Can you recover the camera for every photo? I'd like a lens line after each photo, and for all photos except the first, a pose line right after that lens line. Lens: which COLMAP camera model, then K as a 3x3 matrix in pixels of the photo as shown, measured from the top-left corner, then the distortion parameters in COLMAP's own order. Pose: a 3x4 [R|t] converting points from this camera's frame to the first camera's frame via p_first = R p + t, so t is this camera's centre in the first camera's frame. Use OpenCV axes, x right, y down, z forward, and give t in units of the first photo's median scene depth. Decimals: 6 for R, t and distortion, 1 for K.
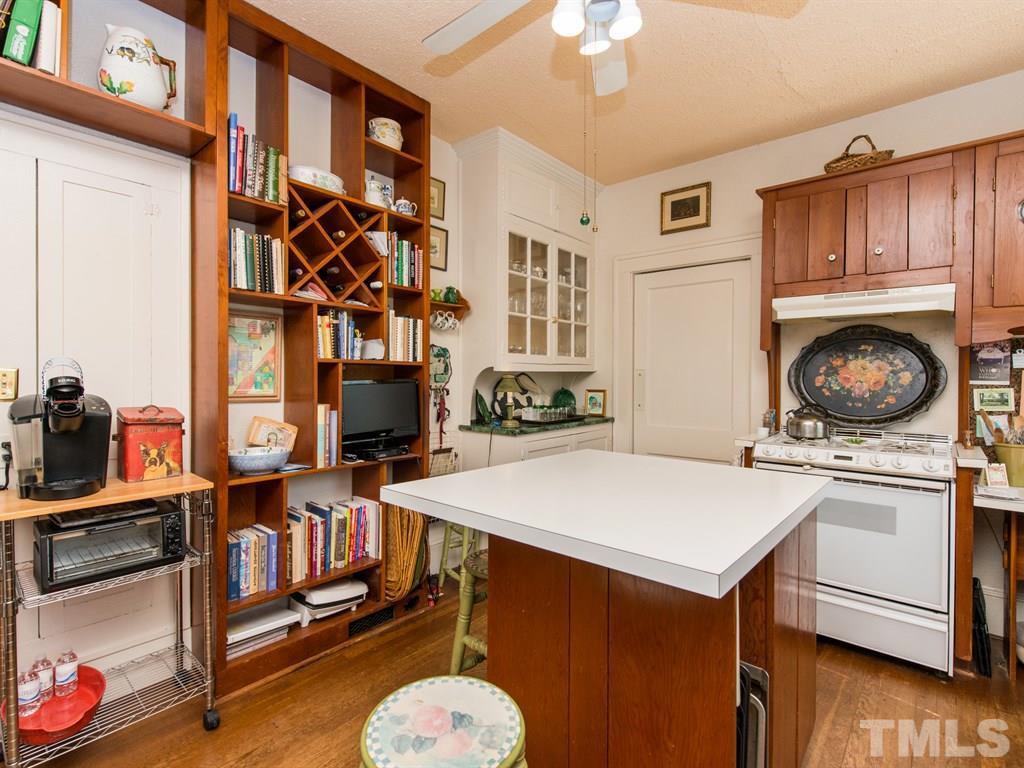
lens RADIAL K [[493.1, 0, 509.0], [0, 493.1, 379.7], [0, 0, 1]] dist [0.000614, 0.000070]
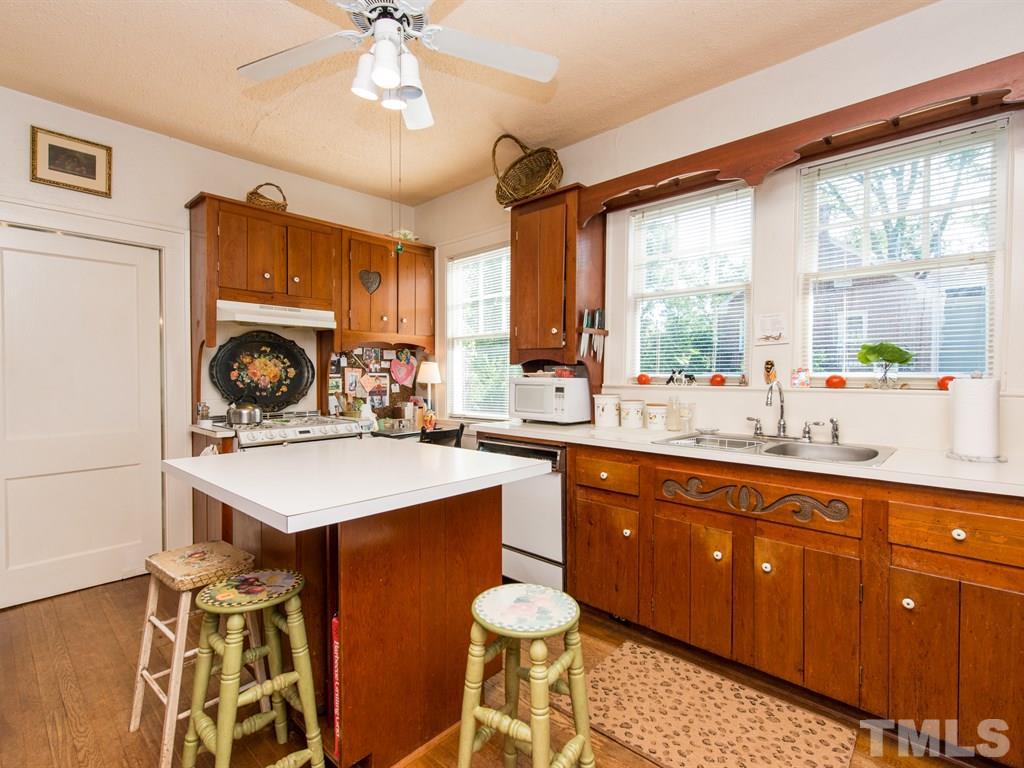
lens RADIAL K [[493.1, 0, 509.0], [0, 493.1, 379.7], [0, 0, 1]] dist [0.000614, 0.000070]
pose [[0.031689, -0.017085, 0.999352, -0.536961], [0.006048, 0.999839, 0.016901, -0.002929], [-0.999479, 0.005509, 0.031787, 0.332629]]
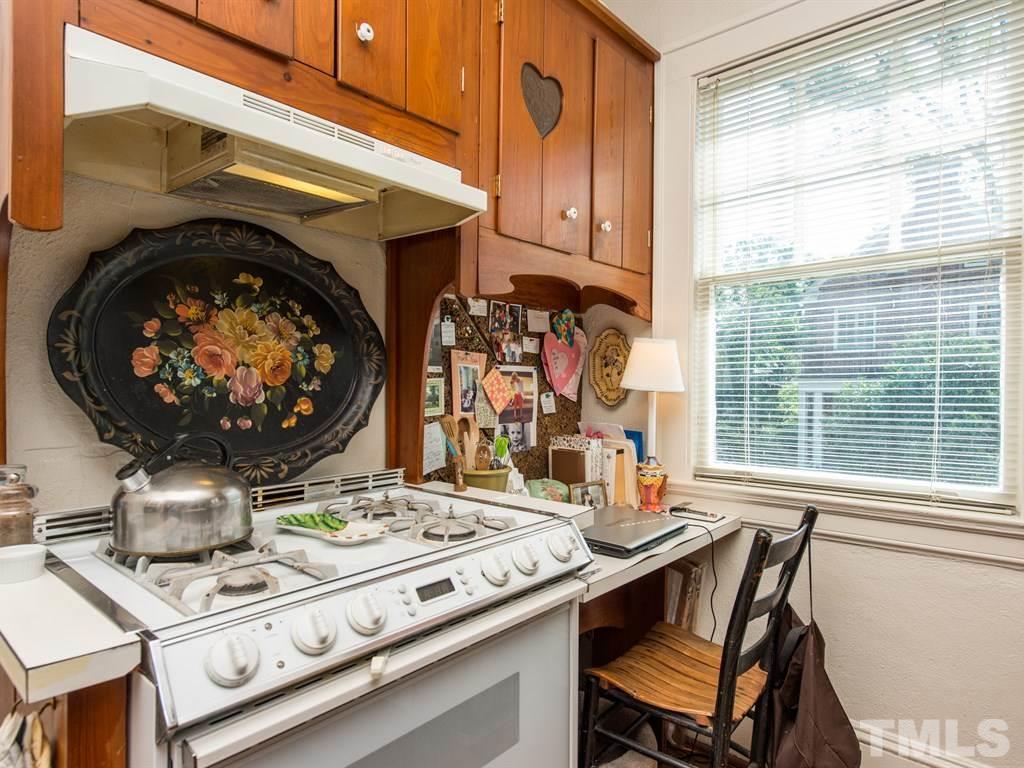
lens RADIAL K [[597.1, 0, 516.0], [0, 597.1, 382.4], [0, 0, 1]] dist [0.002282, -0.000051]
pose [[0.003069, -0.005549, 0.999980, 0.237499], [0.005601, 0.999969, 0.005532, 0.016805], [-0.999980, 0.005584, 0.003100, 0.786619]]
